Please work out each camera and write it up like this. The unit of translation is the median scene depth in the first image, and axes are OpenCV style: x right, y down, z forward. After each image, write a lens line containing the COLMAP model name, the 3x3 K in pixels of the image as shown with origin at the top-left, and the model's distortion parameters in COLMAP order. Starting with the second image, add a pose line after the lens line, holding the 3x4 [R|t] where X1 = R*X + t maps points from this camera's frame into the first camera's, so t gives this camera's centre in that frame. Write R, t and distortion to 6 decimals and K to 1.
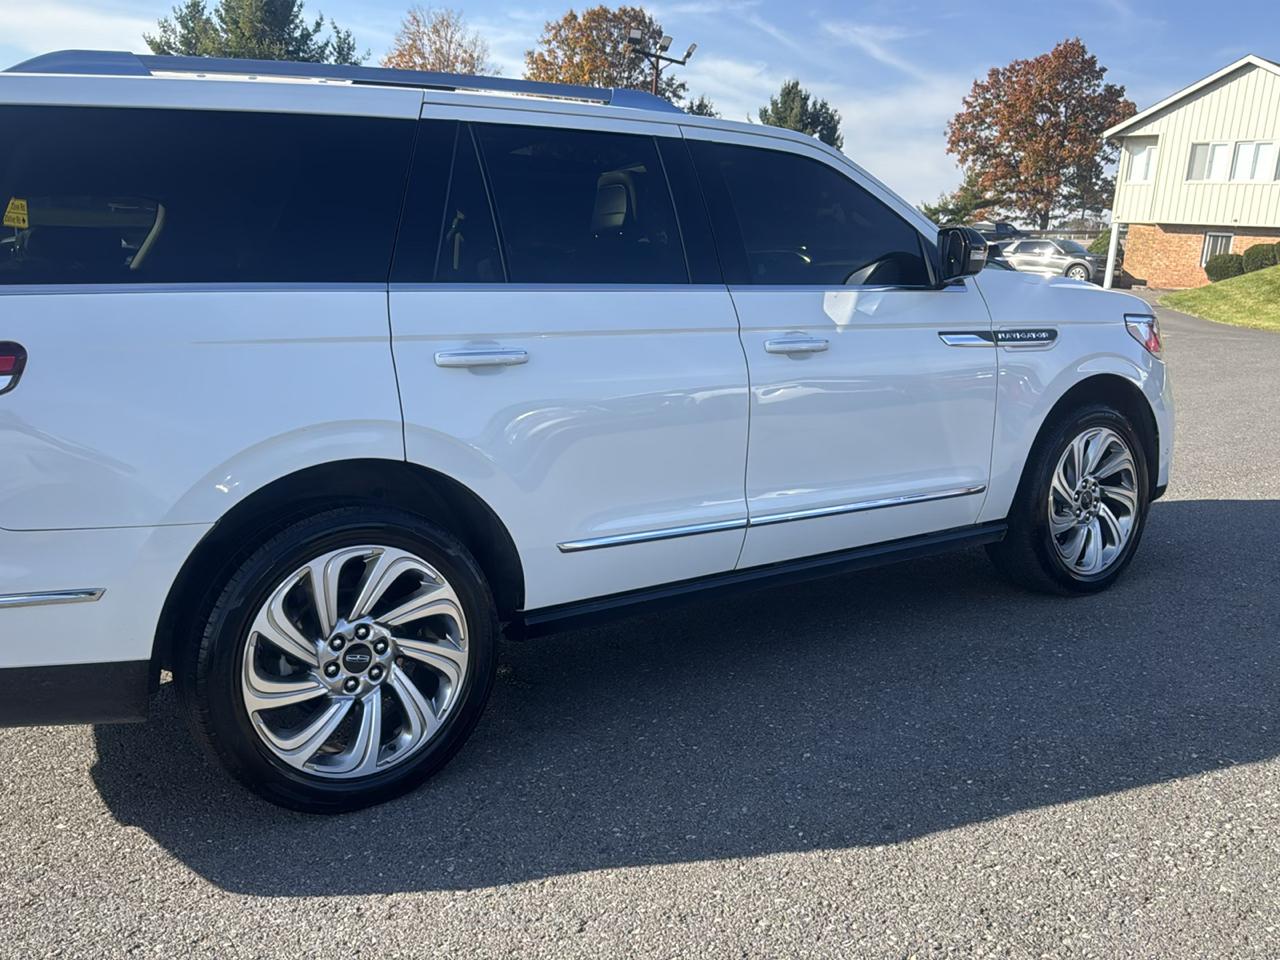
lens RADIAL K [[1183.3, 0, 646.6], [0, 1183.3, 480.5], [0, 0, 1]] dist [0.118615, -0.223064]
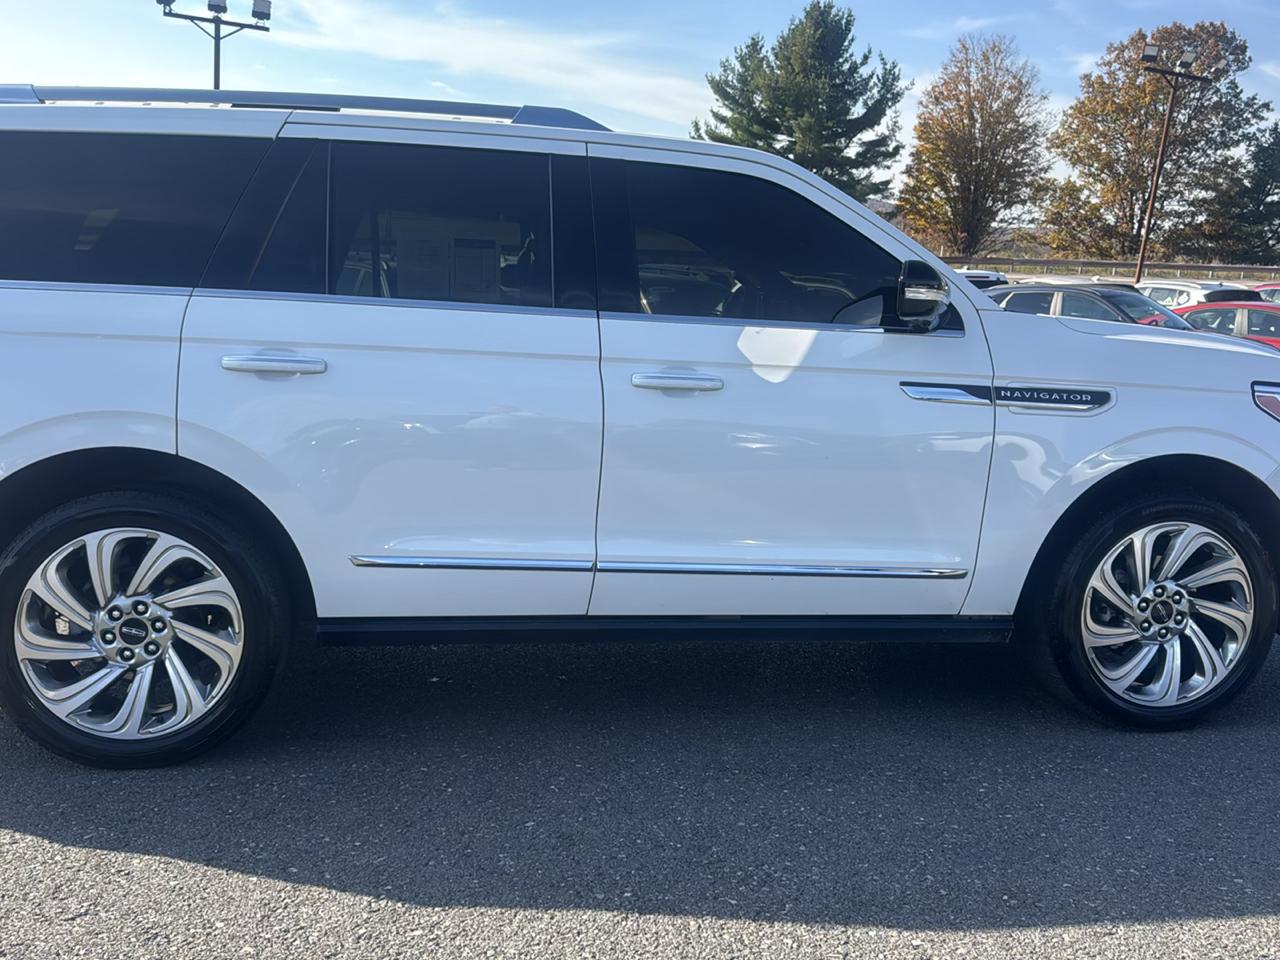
lens RADIAL K [[1174.4, 0, 631.7], [0, 1174.4, 483.0], [0, 0, 1]] dist [0.101841, -0.189769]
pose [[0.888863, 0.115538, -0.443367, 0.503552], [-0.123607, 0.992273, 0.010772, -0.042356], [0.441186, 0.045228, 0.896275, 0.182420]]
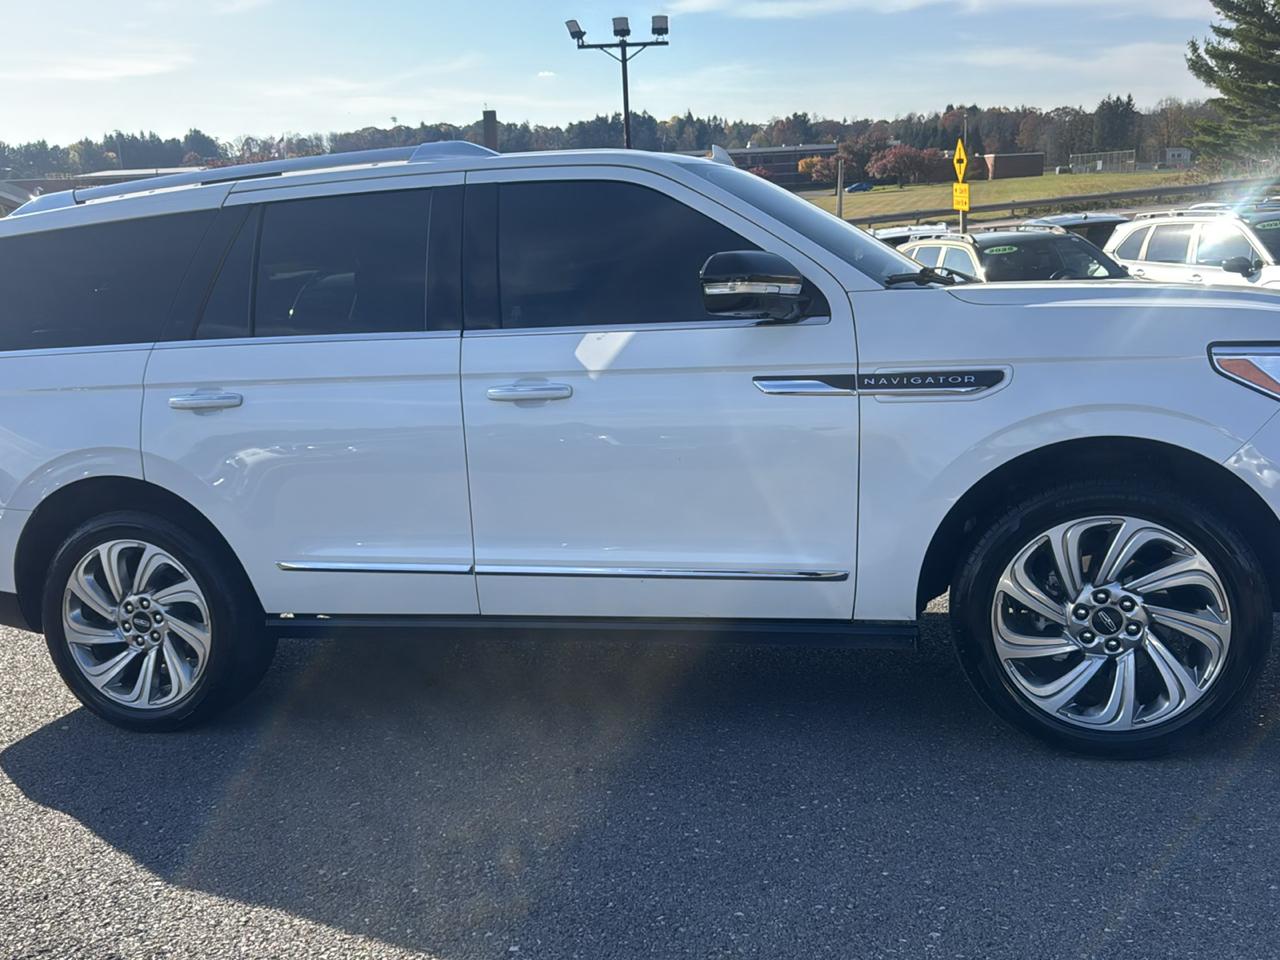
lens RADIAL K [[1174.4, 0, 631.7], [0, 1174.4, 483.0], [0, 0, 1]] dist [0.101841, -0.189769]
pose [[0.621327, 0.100959, -0.777020, 0.910680], [-0.069352, 0.994858, 0.073807, -0.116832], [0.780476, 0.008029, 0.625134, 0.478518]]
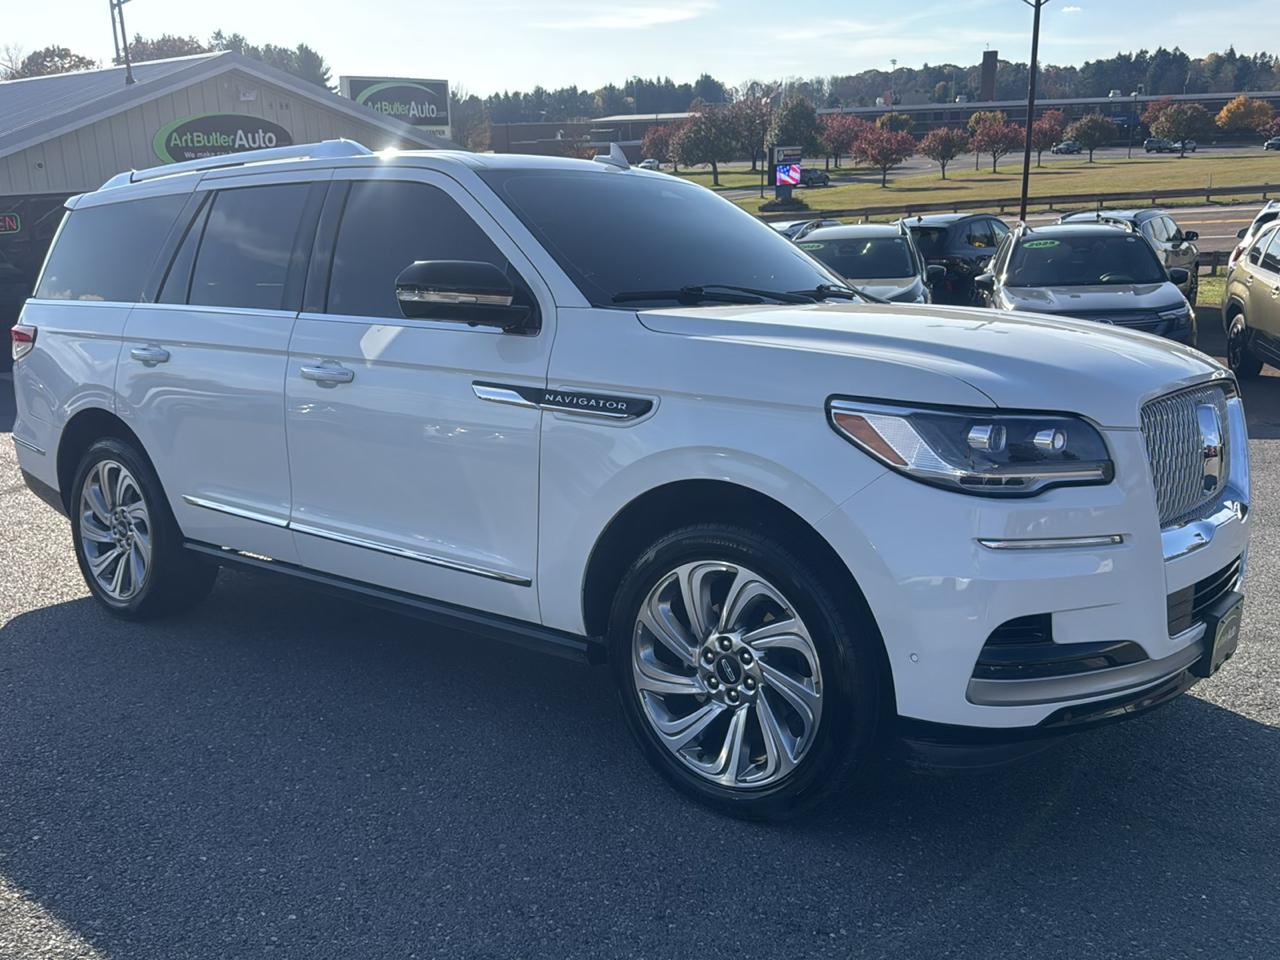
lens RADIAL K [[1171.2, 0, 626.6], [0, 1171.2, 473.9], [0, 0, 1]] dist [0.097459, -0.161426]
pose [[0.255009, 0.188447, -0.948398, 1.195256], [-0.144387, 0.977250, 0.155357, -0.227219], [0.956098, 0.097319, 0.276417, 0.971320]]
